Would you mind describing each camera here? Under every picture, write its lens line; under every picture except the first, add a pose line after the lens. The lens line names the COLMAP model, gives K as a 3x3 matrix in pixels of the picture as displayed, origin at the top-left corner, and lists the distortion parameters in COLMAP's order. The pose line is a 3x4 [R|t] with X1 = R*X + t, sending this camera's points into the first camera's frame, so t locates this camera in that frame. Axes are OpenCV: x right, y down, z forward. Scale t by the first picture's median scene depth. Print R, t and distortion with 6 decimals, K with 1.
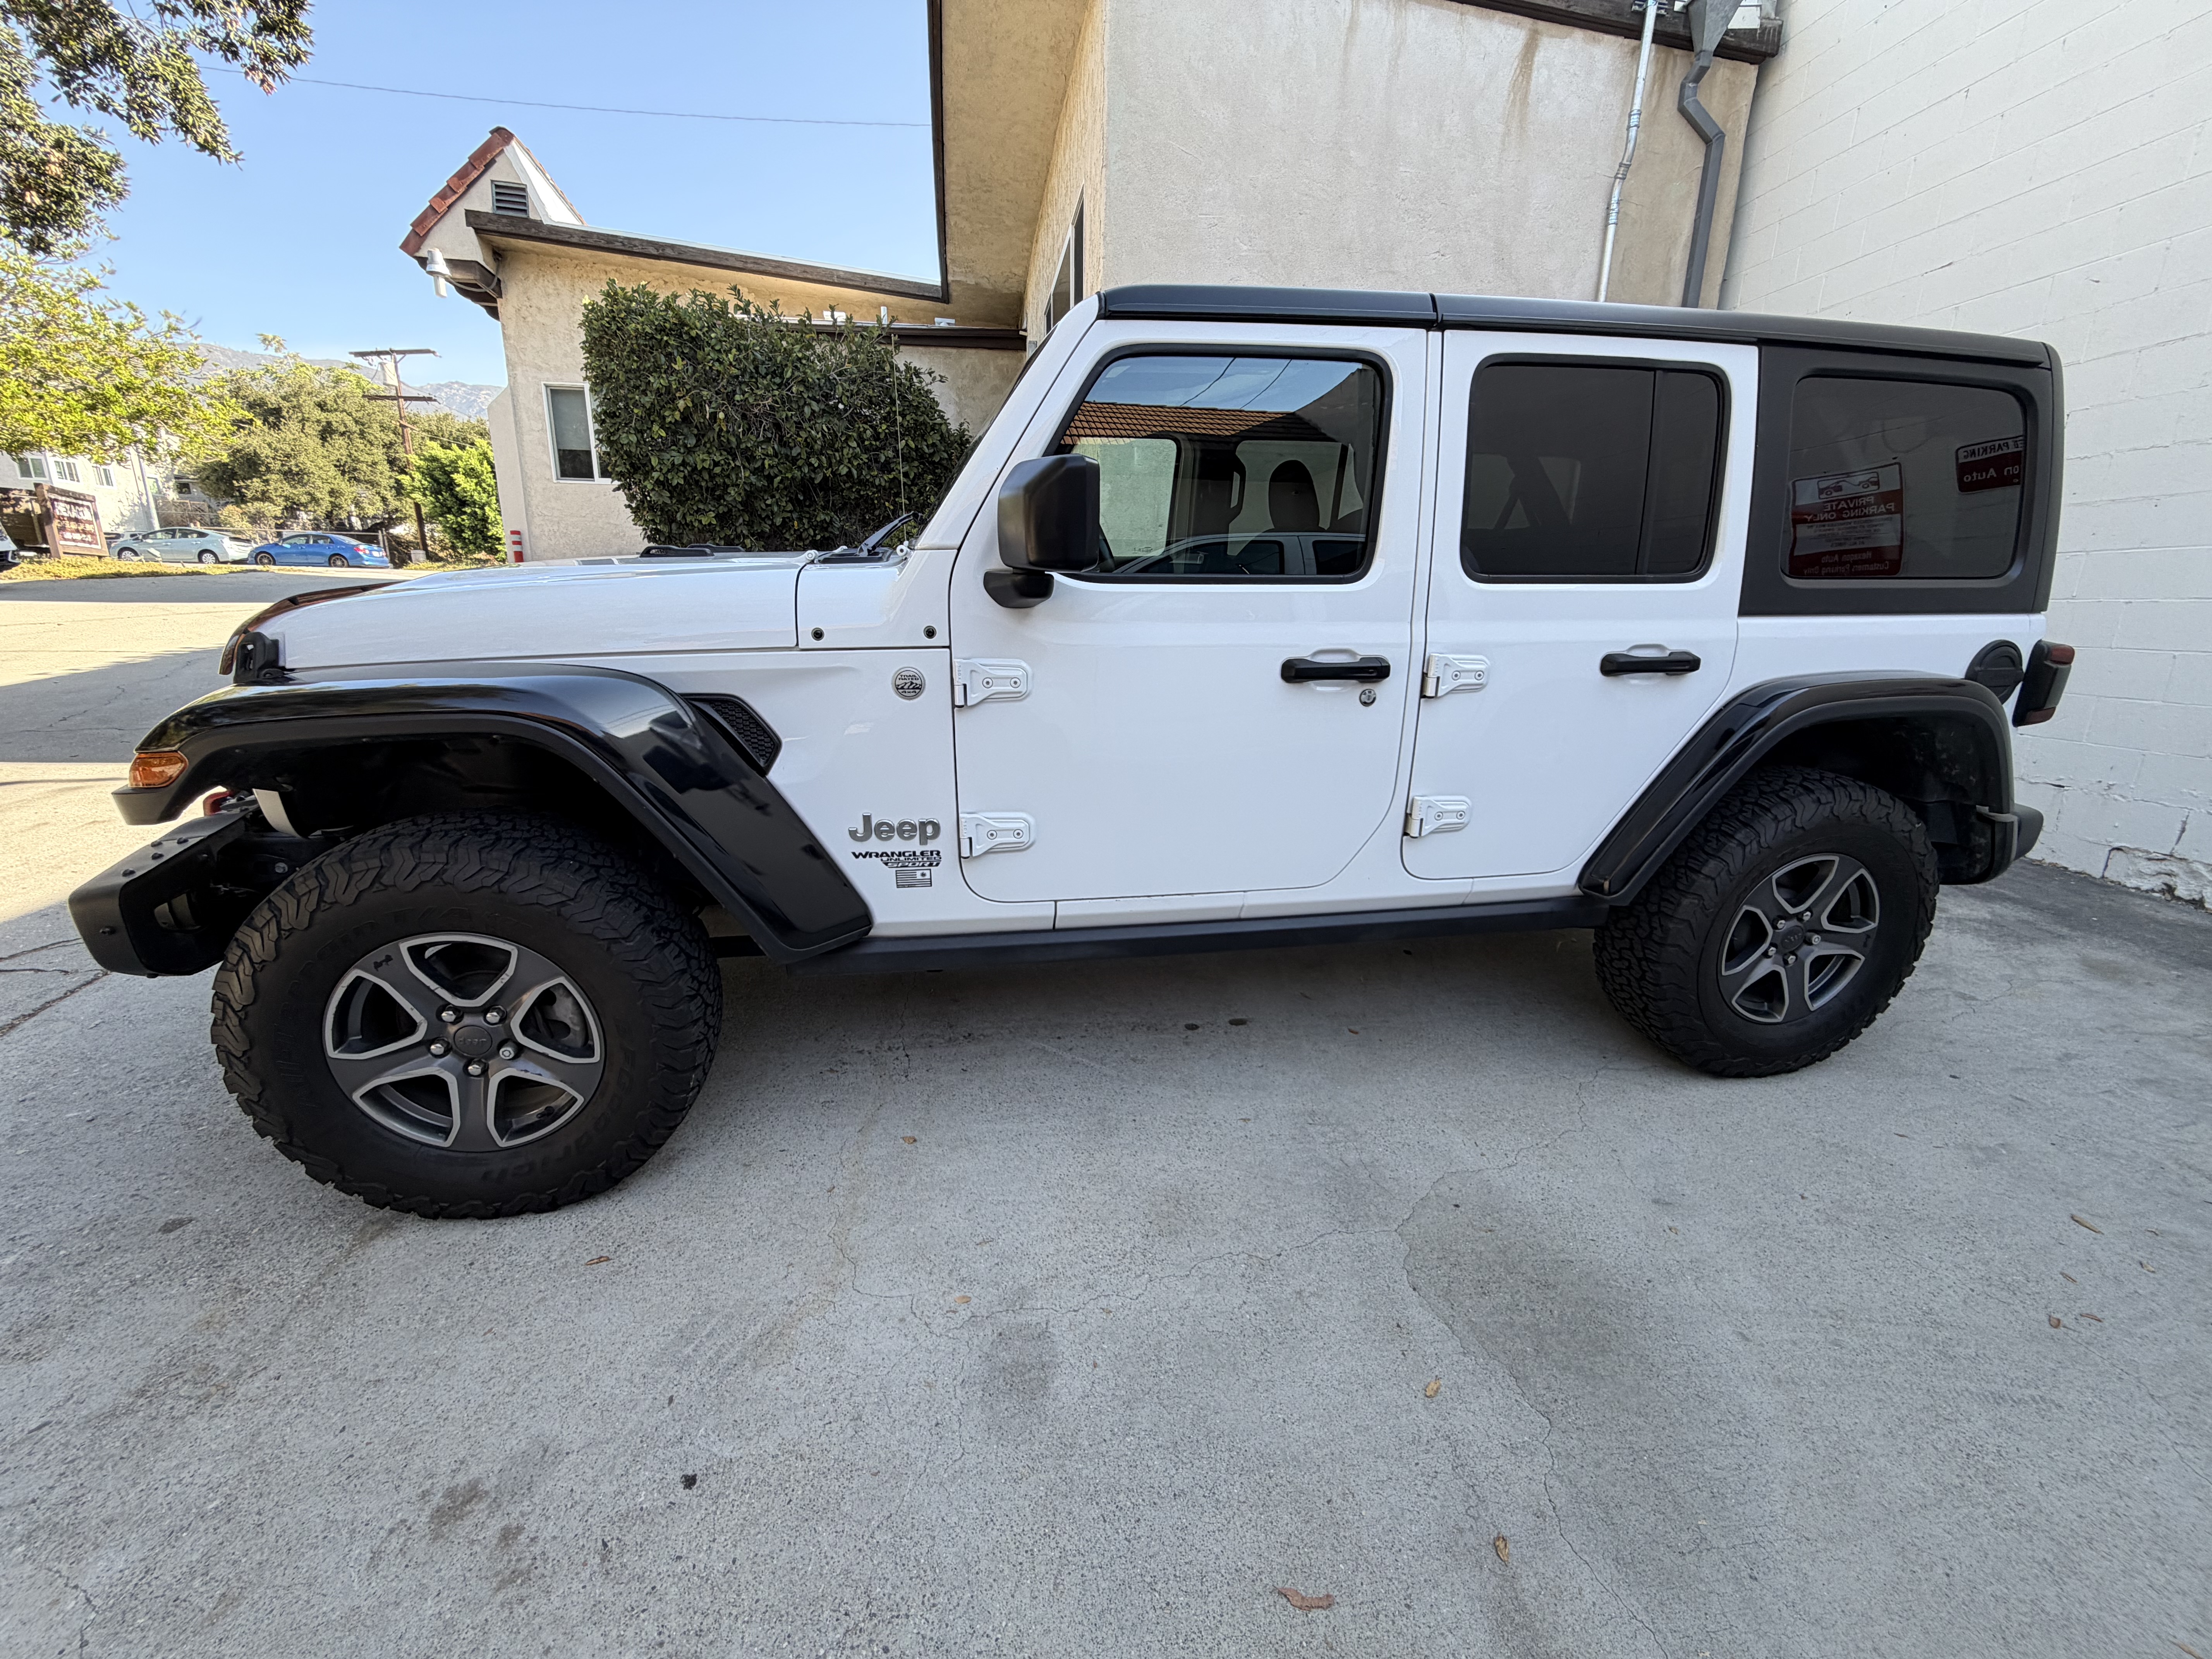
lens RADIAL K [[882.4, 0, 1096.6], [0, 882.4, 830.5], [0, 0, 1]] dist [-0.000581, -0.000197]
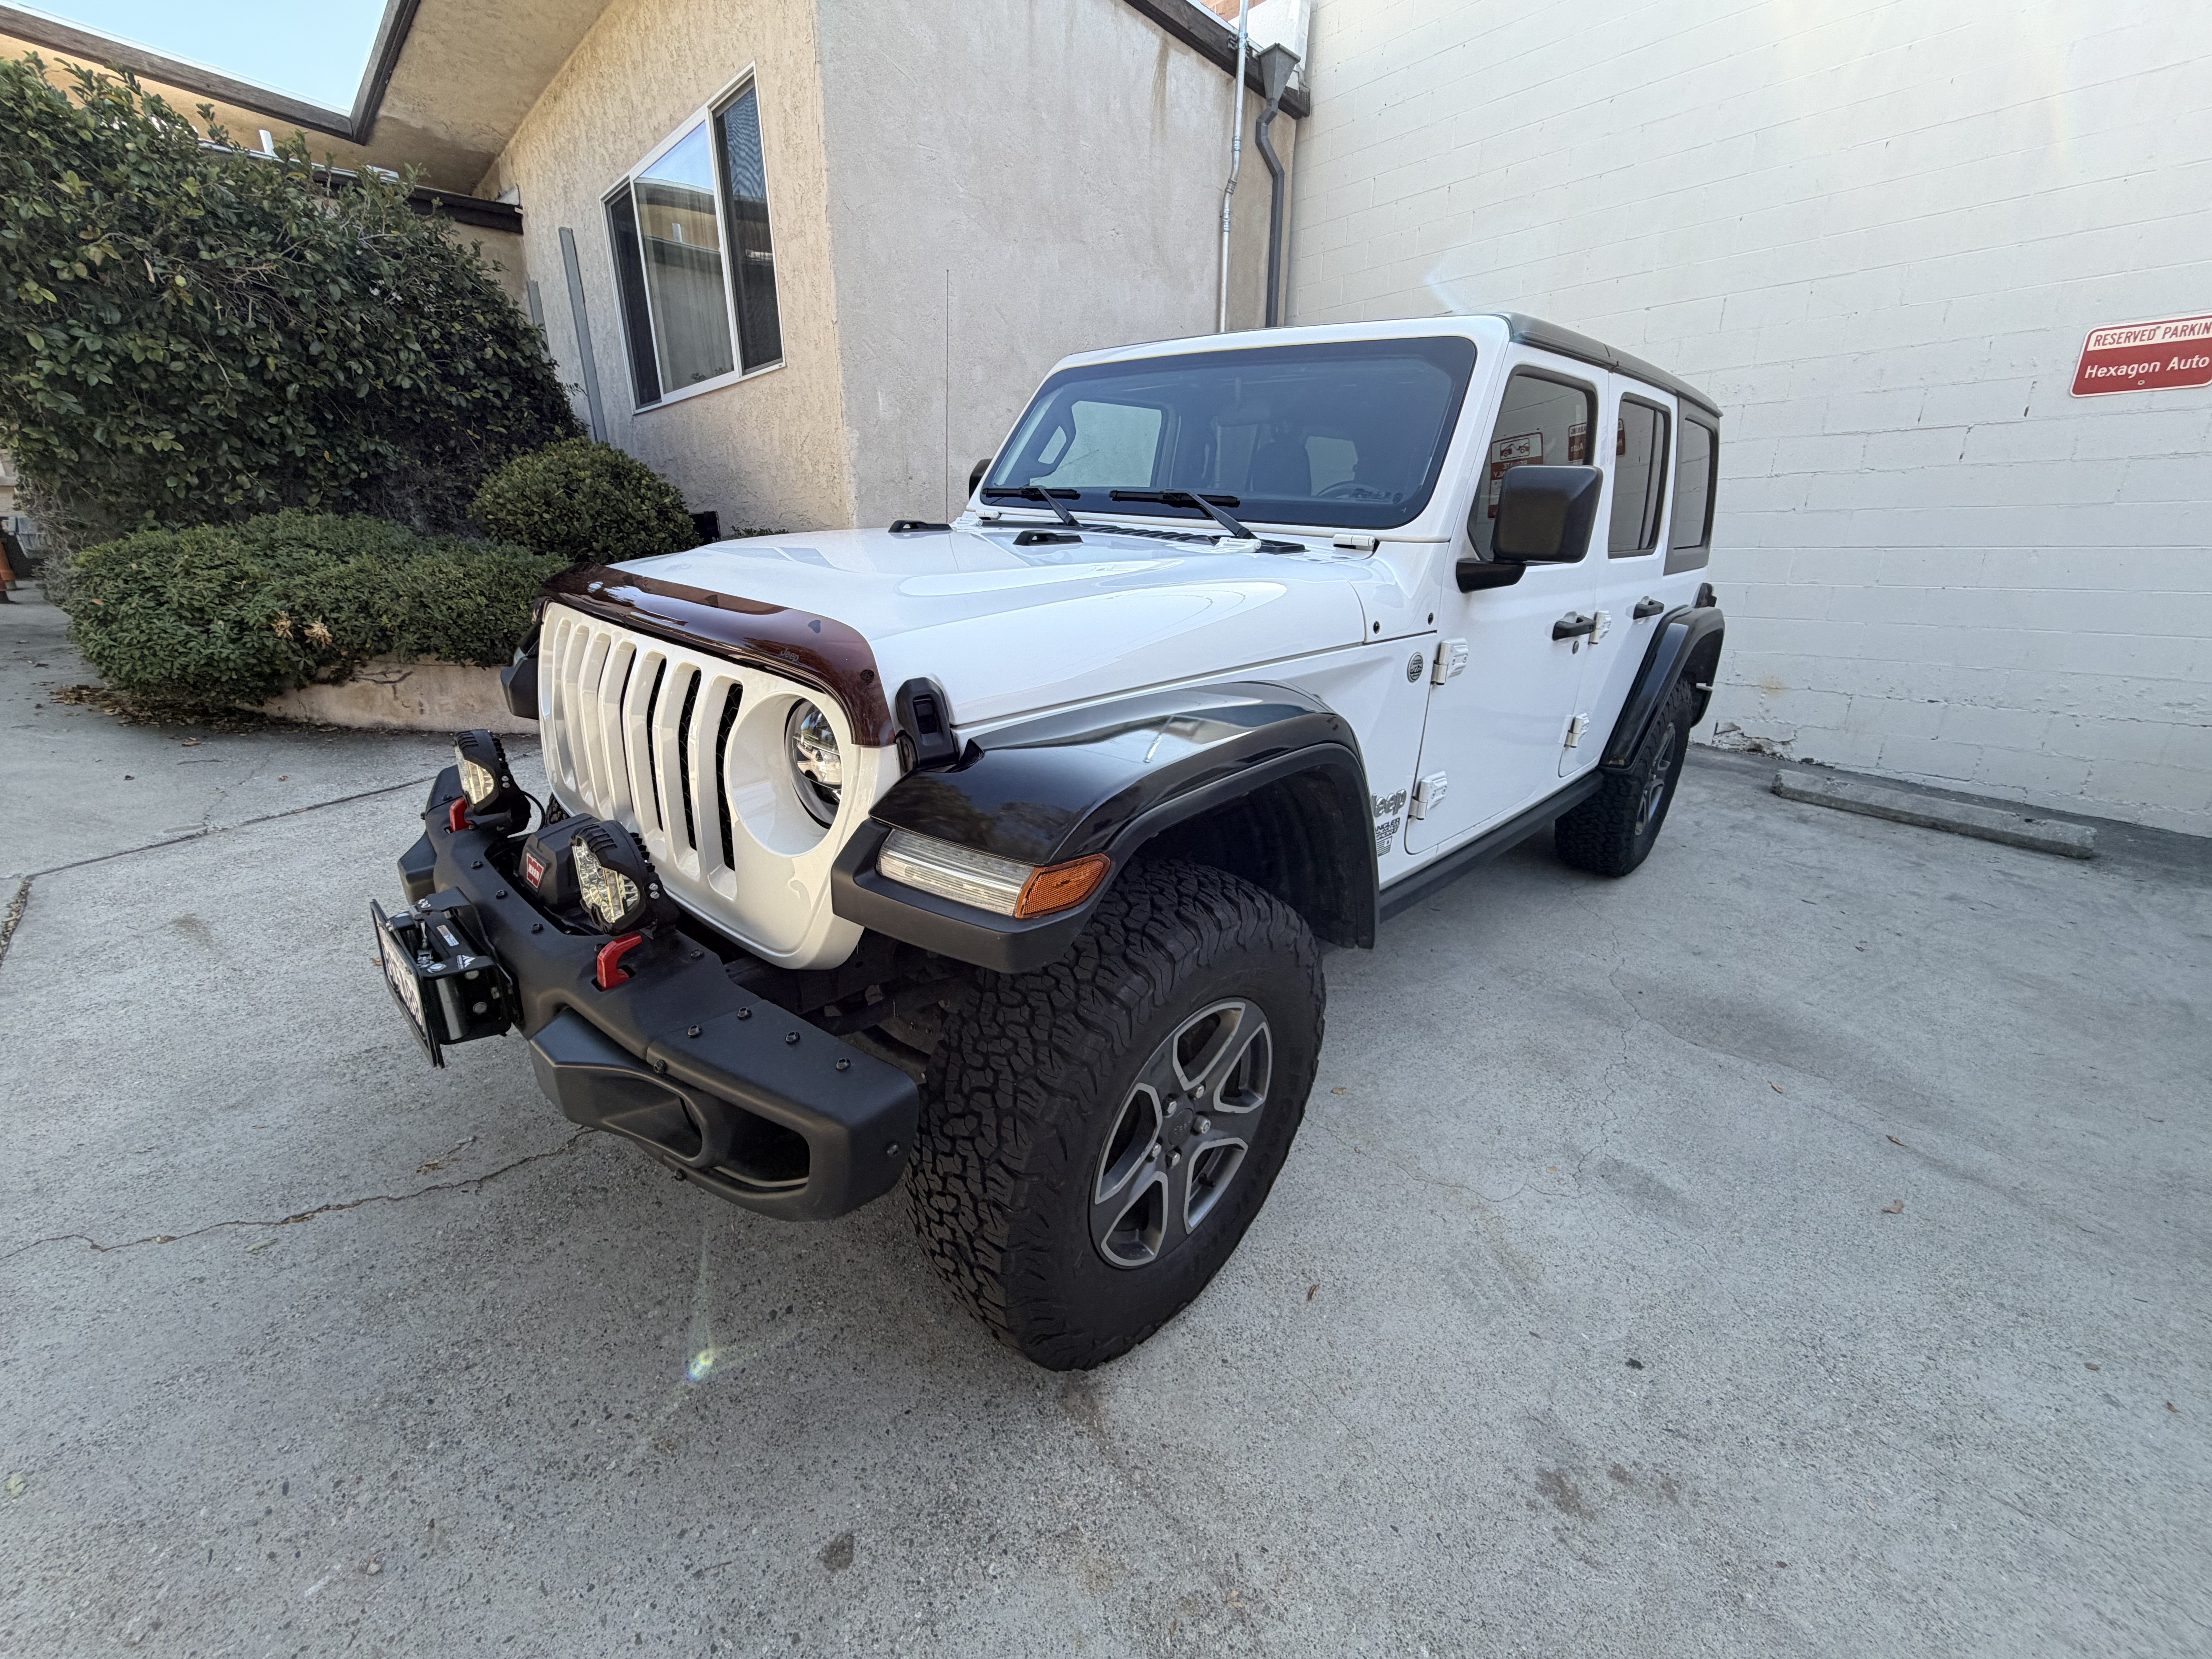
lens RADIAL K [[882.4, 0, 1096.6], [0, 882.4, 830.5], [0, 0, 1]] dist [-0.000581, -0.000197]
pose [[0.813656, -0.191479, 0.548908, -0.380505], [0.156782, 0.981491, 0.109979, -0.049251], [-0.559807, -0.003426, 0.828616, 0.105552]]
